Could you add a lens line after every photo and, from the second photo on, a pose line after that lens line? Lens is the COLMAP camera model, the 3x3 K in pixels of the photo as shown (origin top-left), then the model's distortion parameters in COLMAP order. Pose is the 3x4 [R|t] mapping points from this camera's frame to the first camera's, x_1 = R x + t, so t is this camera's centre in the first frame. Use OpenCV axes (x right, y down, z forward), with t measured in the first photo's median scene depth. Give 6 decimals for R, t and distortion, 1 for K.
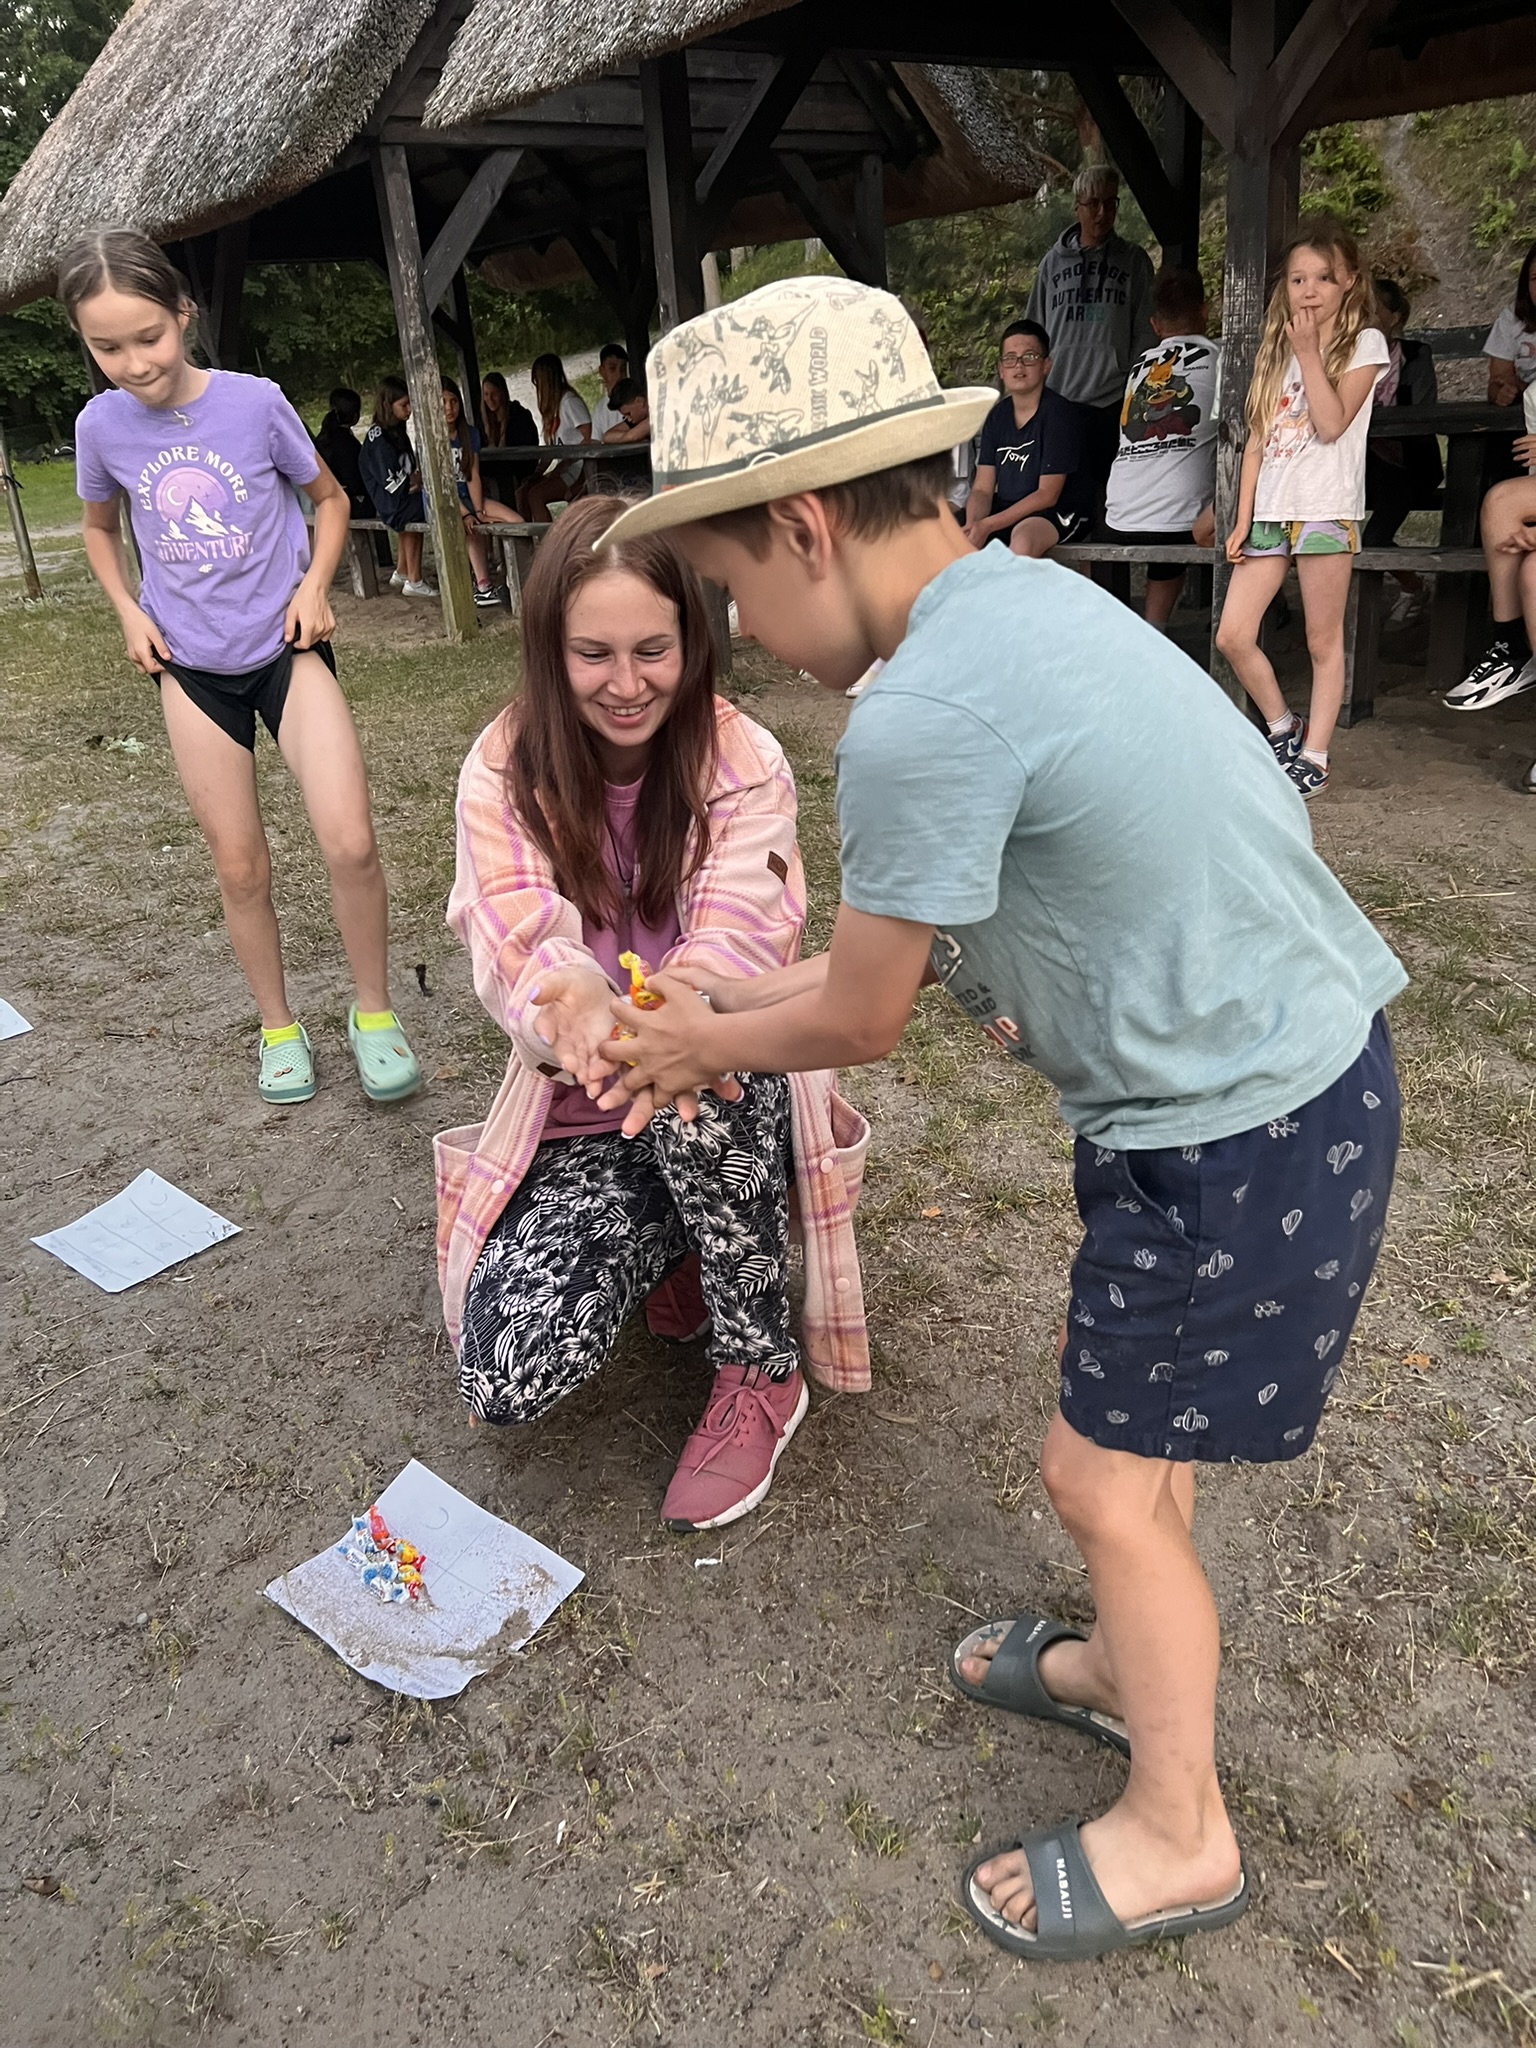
lens RADIAL K [[1516.7, 0, 769.6], [0, 1516.7, 1034.2], [0, 0, 1]] dist [0.049740, -0.064325]
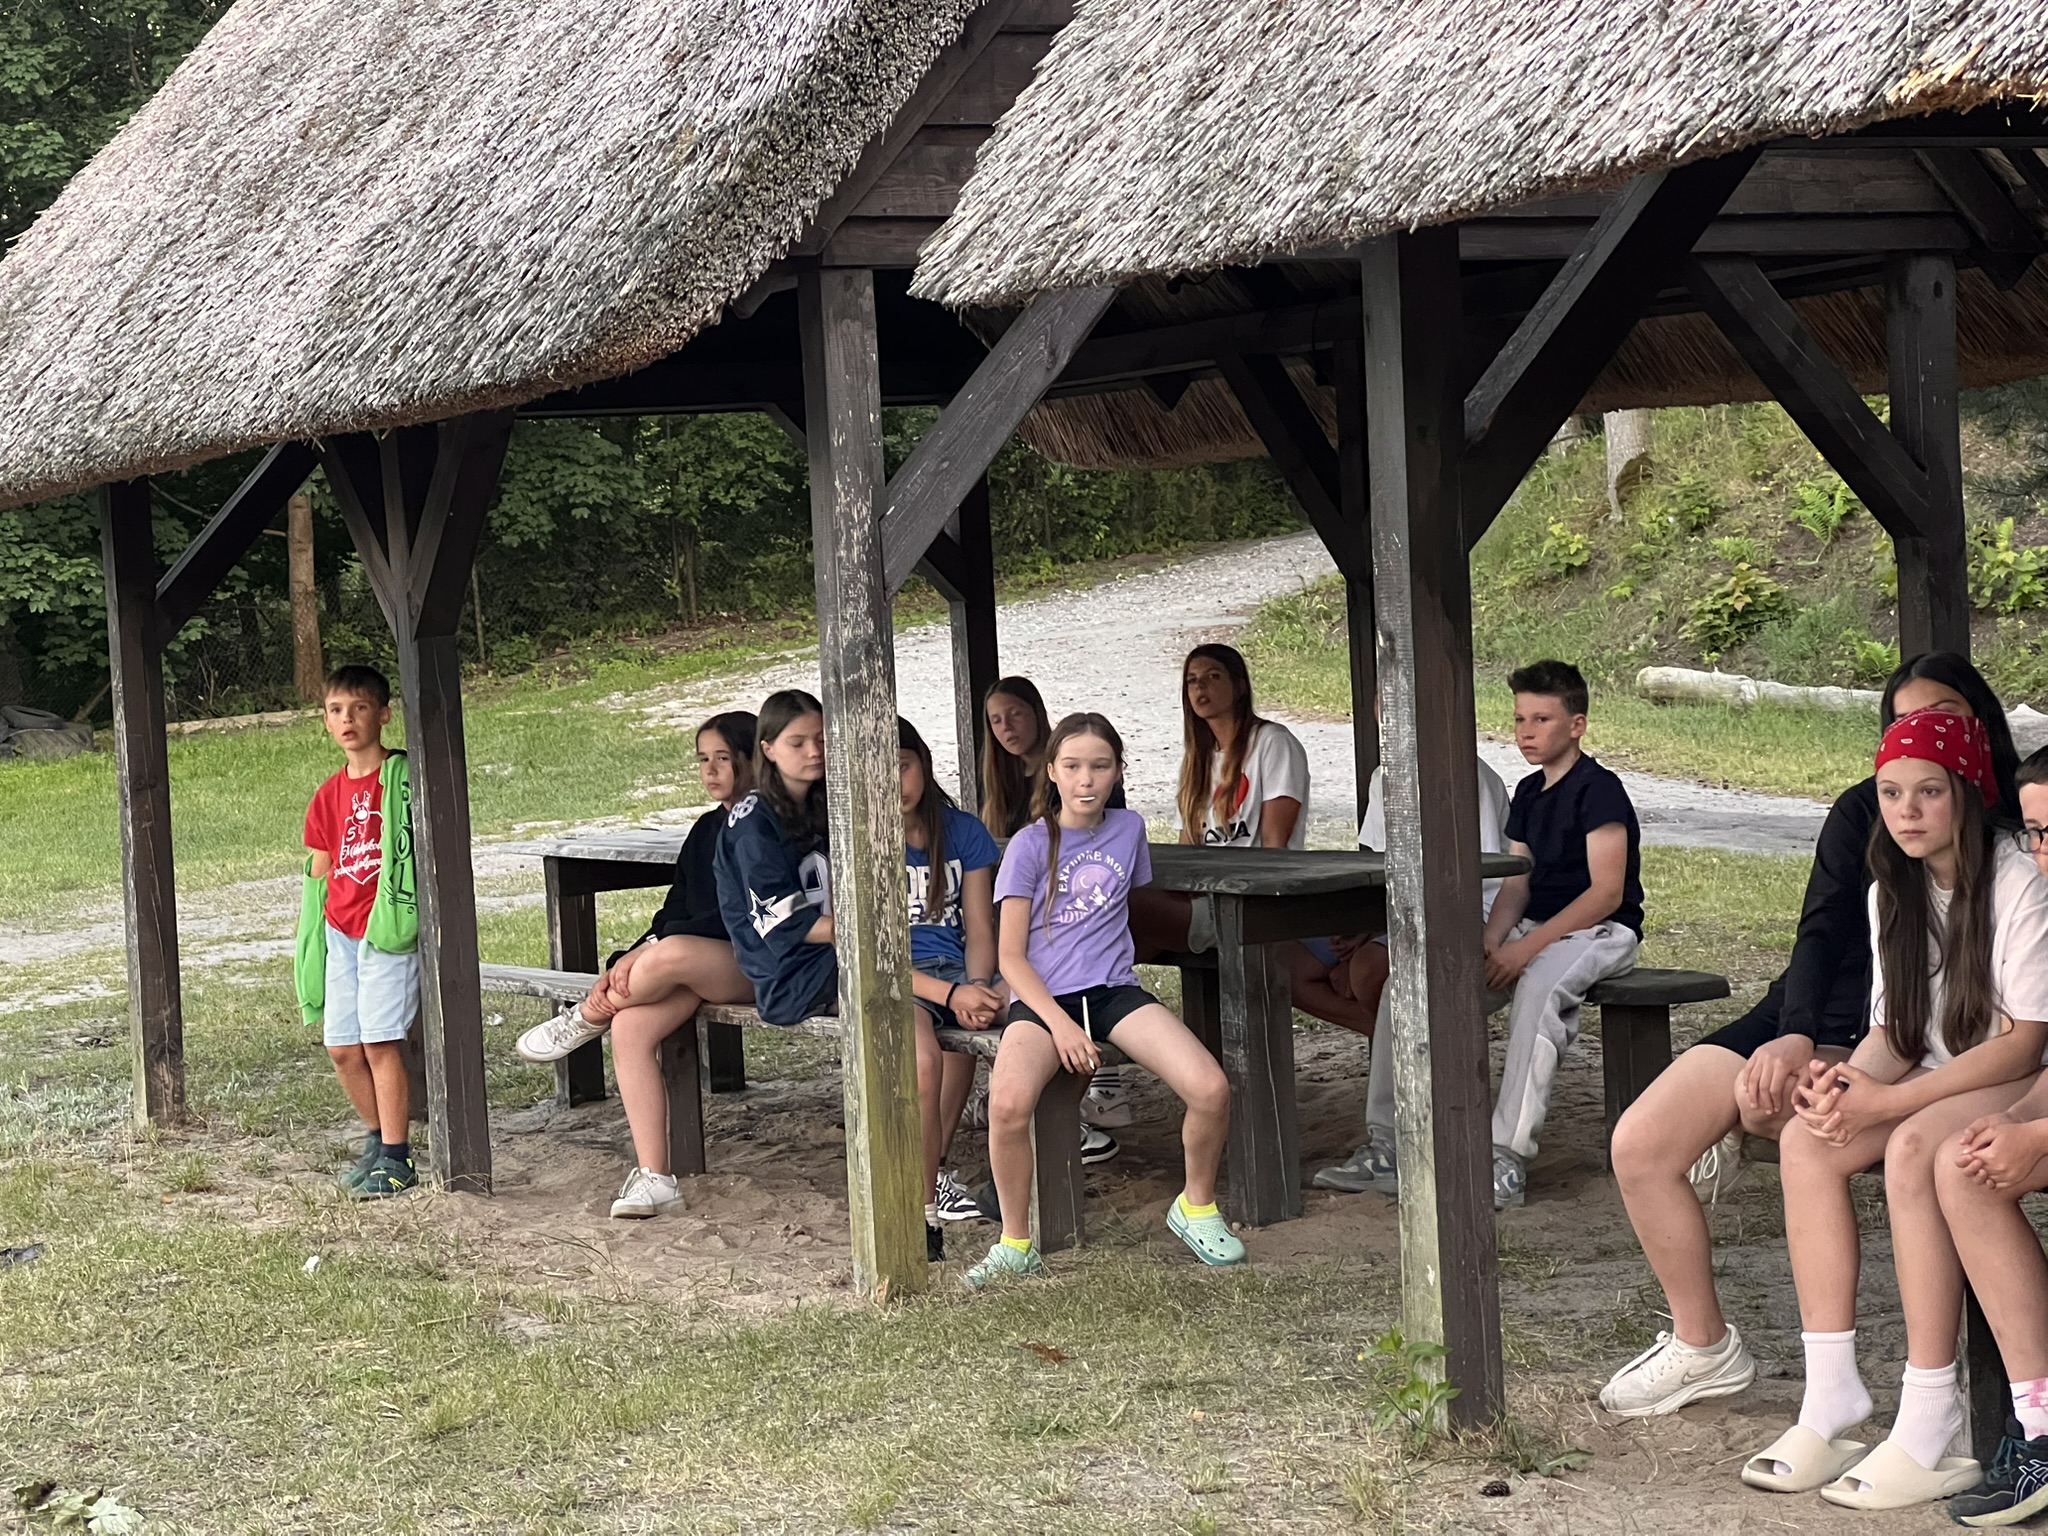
lens RADIAL K [[4485.2, 0, 1020.7], [0, 4485.2, 777.0], [0, 0, 1]] dist [-0.065958, 3.706243]
pose [[0.984888, 0.032866, -0.170043, 0.044477], [-0.090674, 0.934364, -0.344589, 0.032881], [0.147557, 0.354800, 0.923225, -0.206061]]
